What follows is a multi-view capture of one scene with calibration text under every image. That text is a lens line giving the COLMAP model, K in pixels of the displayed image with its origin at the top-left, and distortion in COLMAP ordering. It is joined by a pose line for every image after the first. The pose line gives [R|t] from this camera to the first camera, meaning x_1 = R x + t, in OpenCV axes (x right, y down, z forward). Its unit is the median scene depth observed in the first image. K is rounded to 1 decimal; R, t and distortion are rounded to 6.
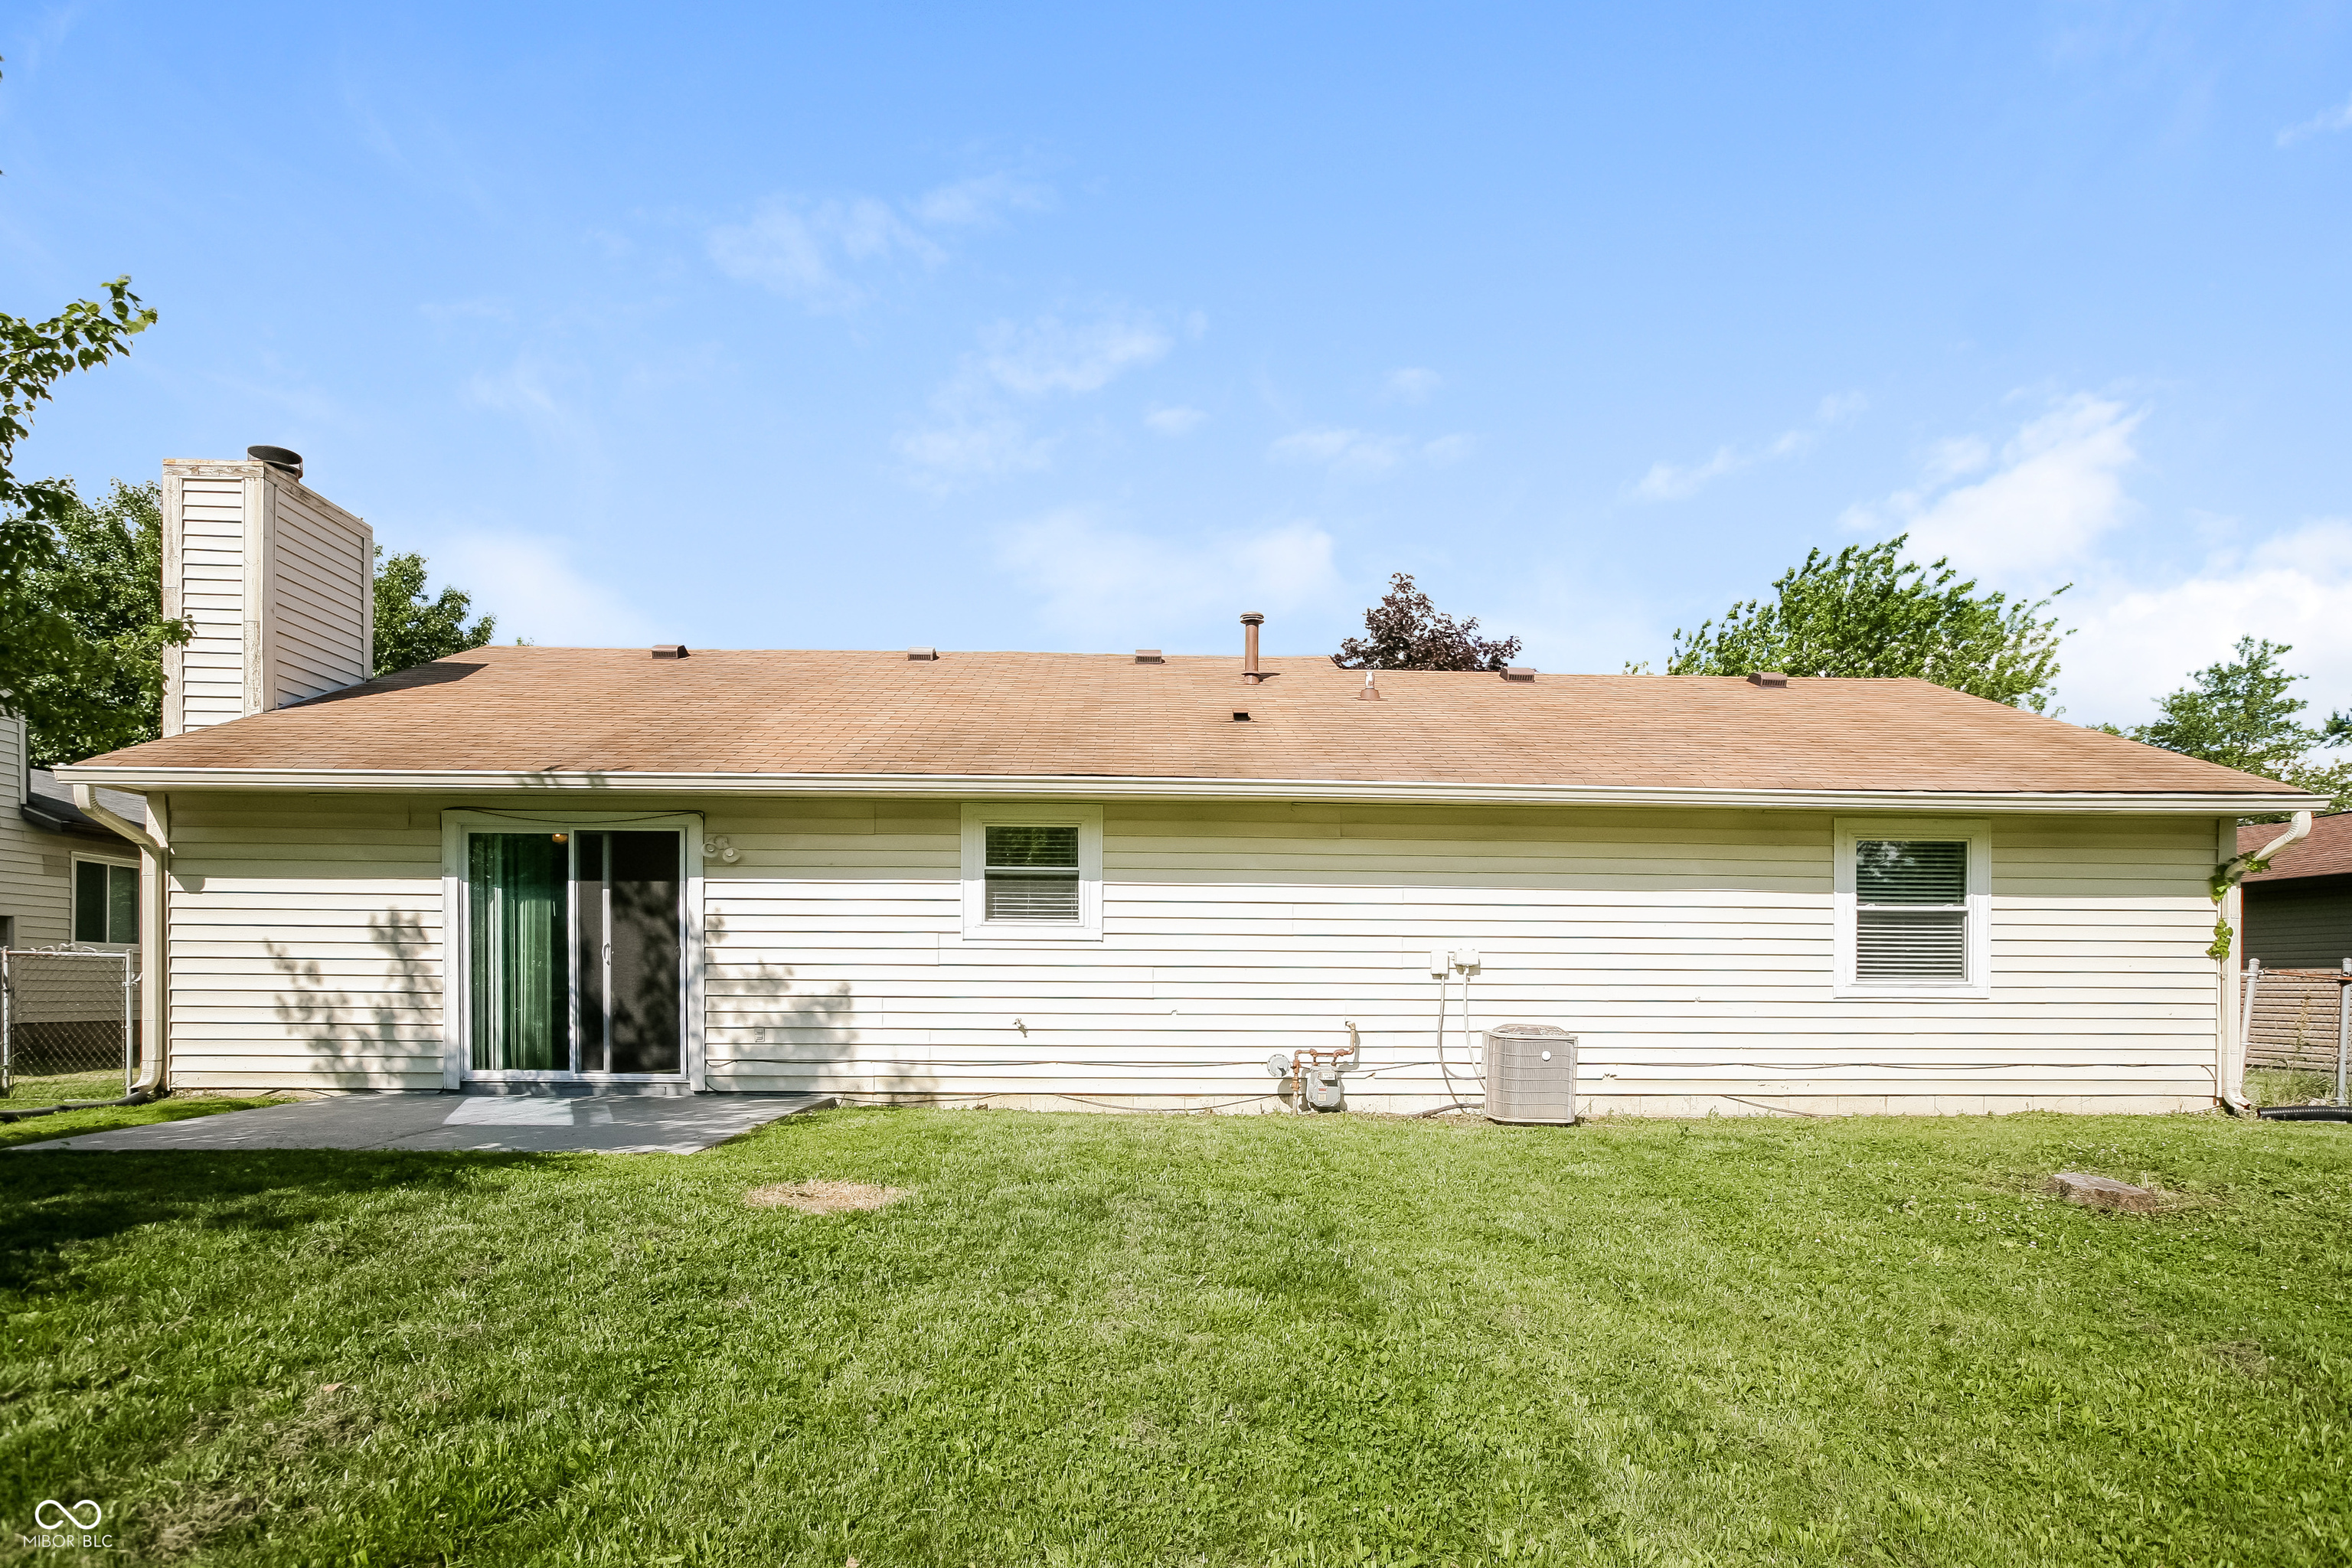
lens RADIAL K [[1326.8, 0, 1175.3], [0, 1326.8, 855.2], [0, 0, 1]] dist [-0.078347, 0.061041]
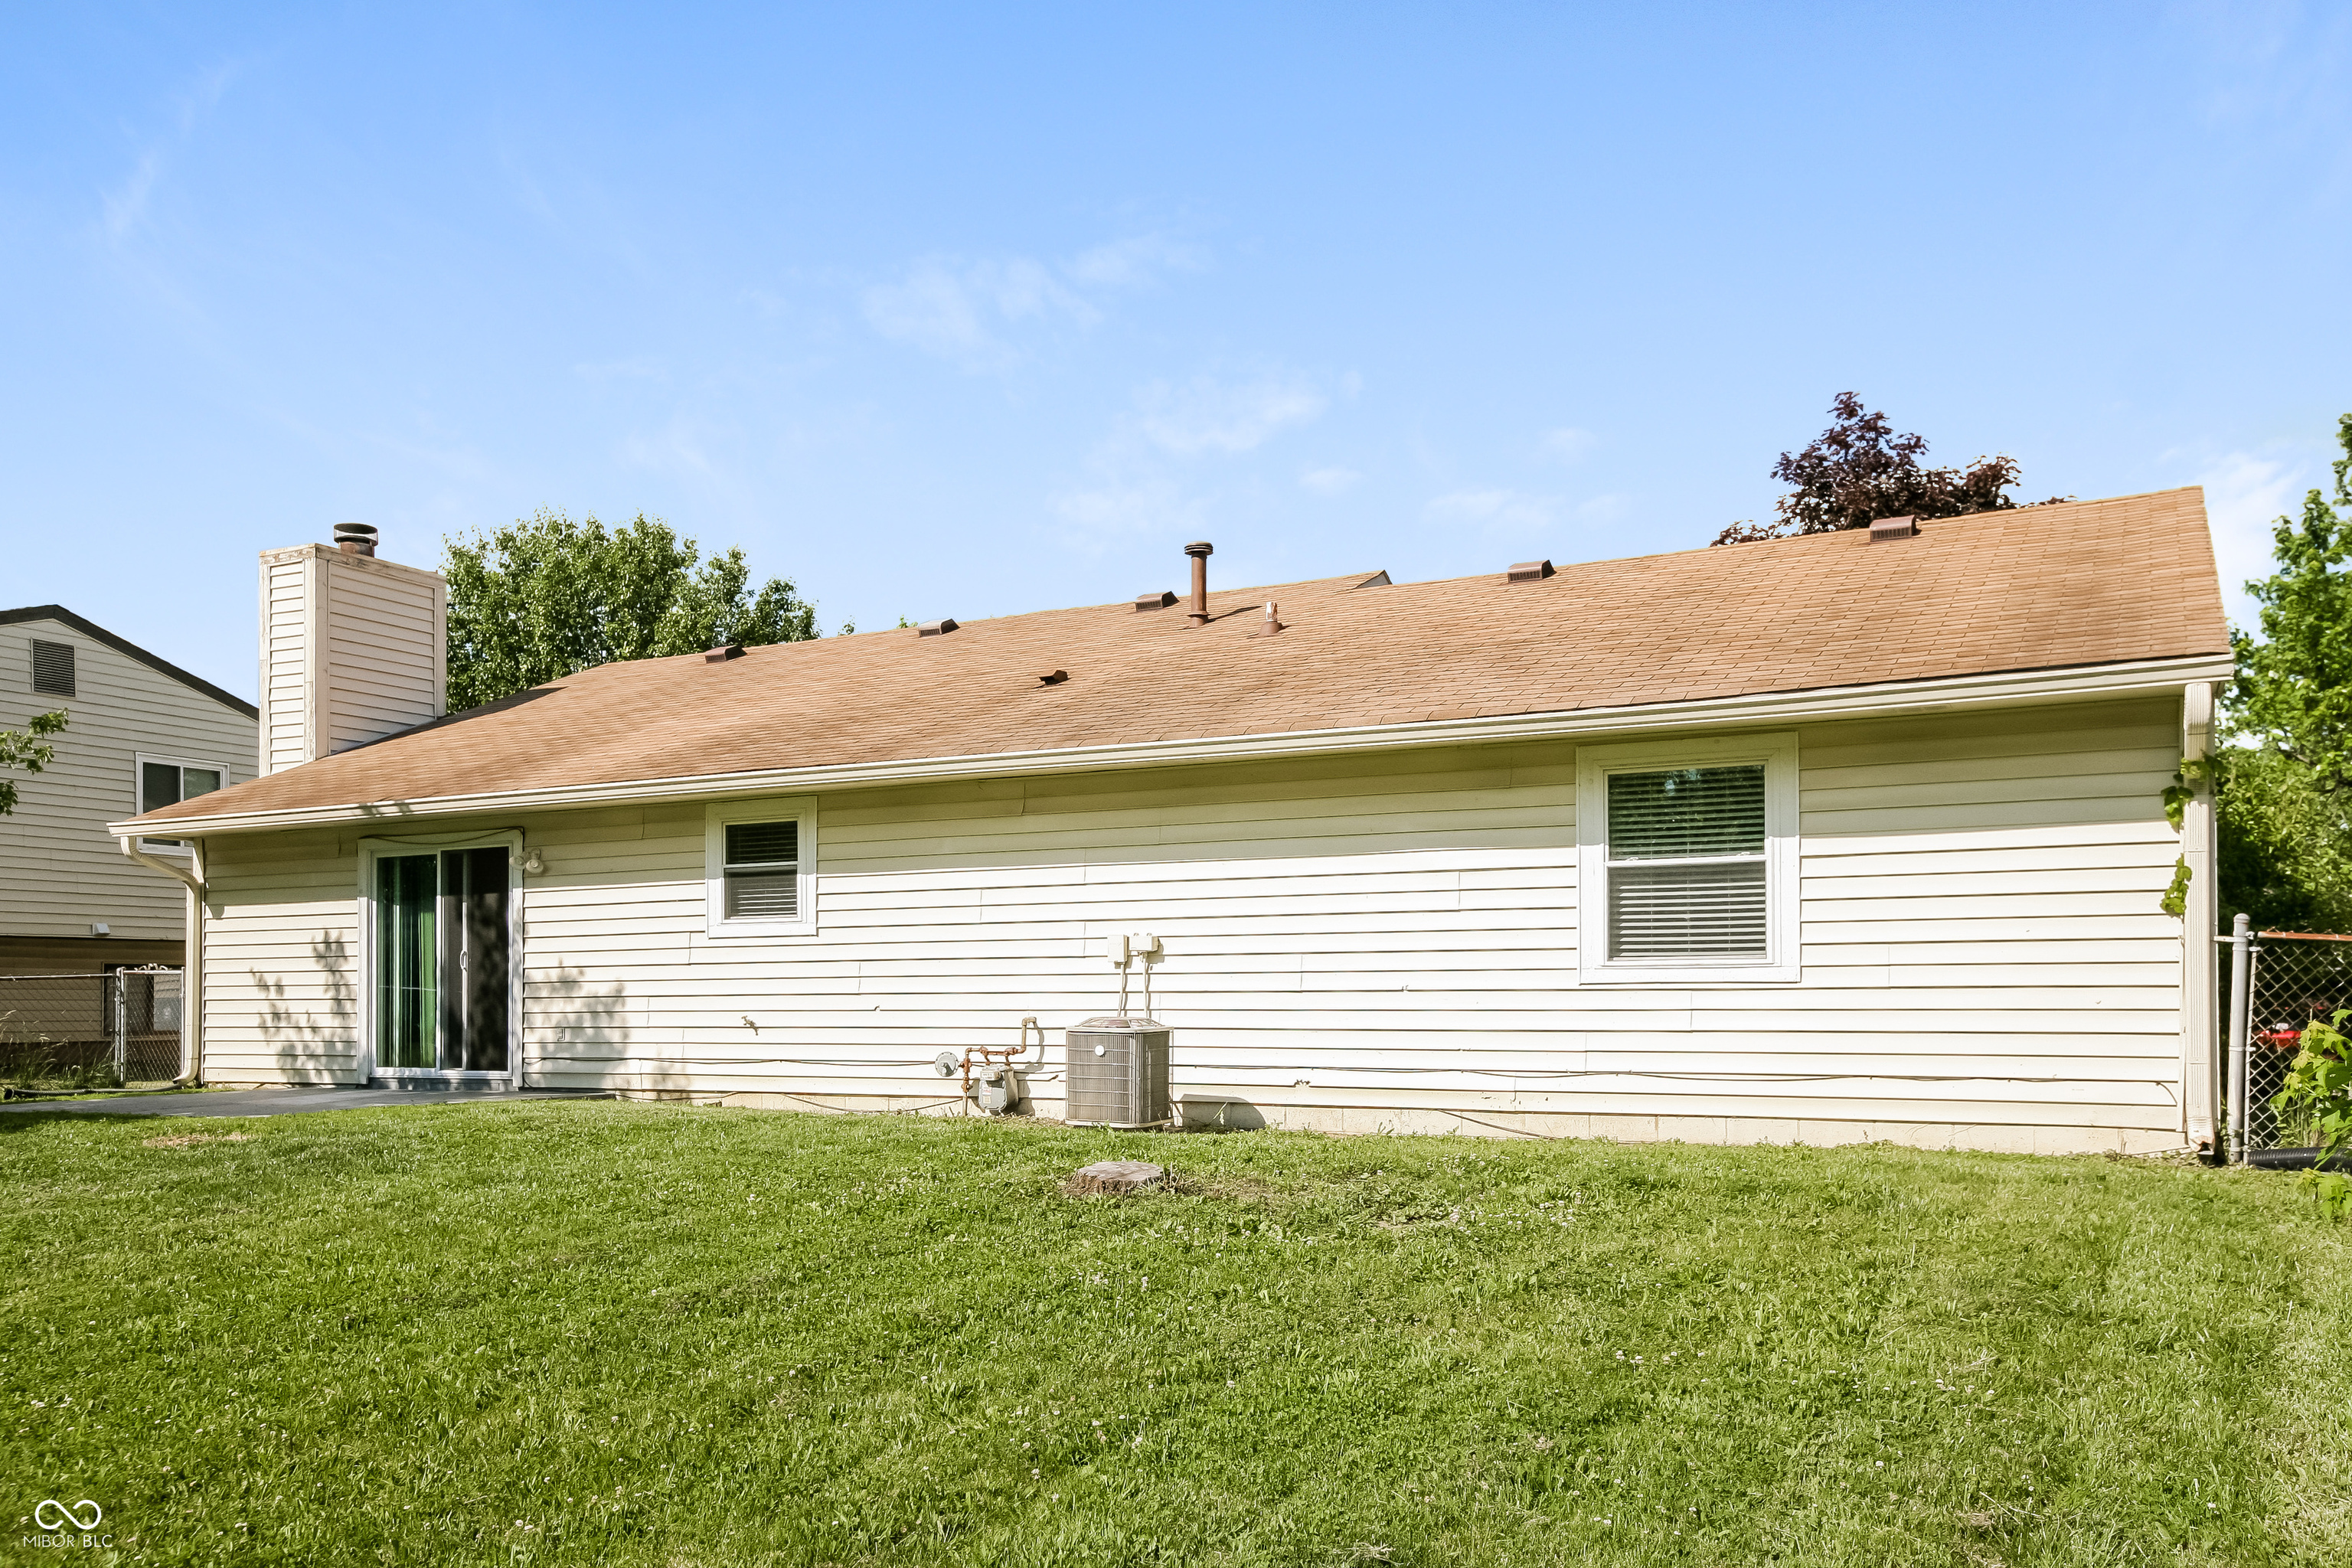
lens RADIAL K [[1817.8, 0, 1176.3], [0, 1817.8, 736.1], [0, 0, 1]] dist [-0.005372, -0.001502]
pose [[0.869377, -0.082772, -0.487168, 0.842452], [0.061739, 0.996341, -0.059107, 0.013677], [0.490277, 0.021309, 0.871306, -0.040584]]
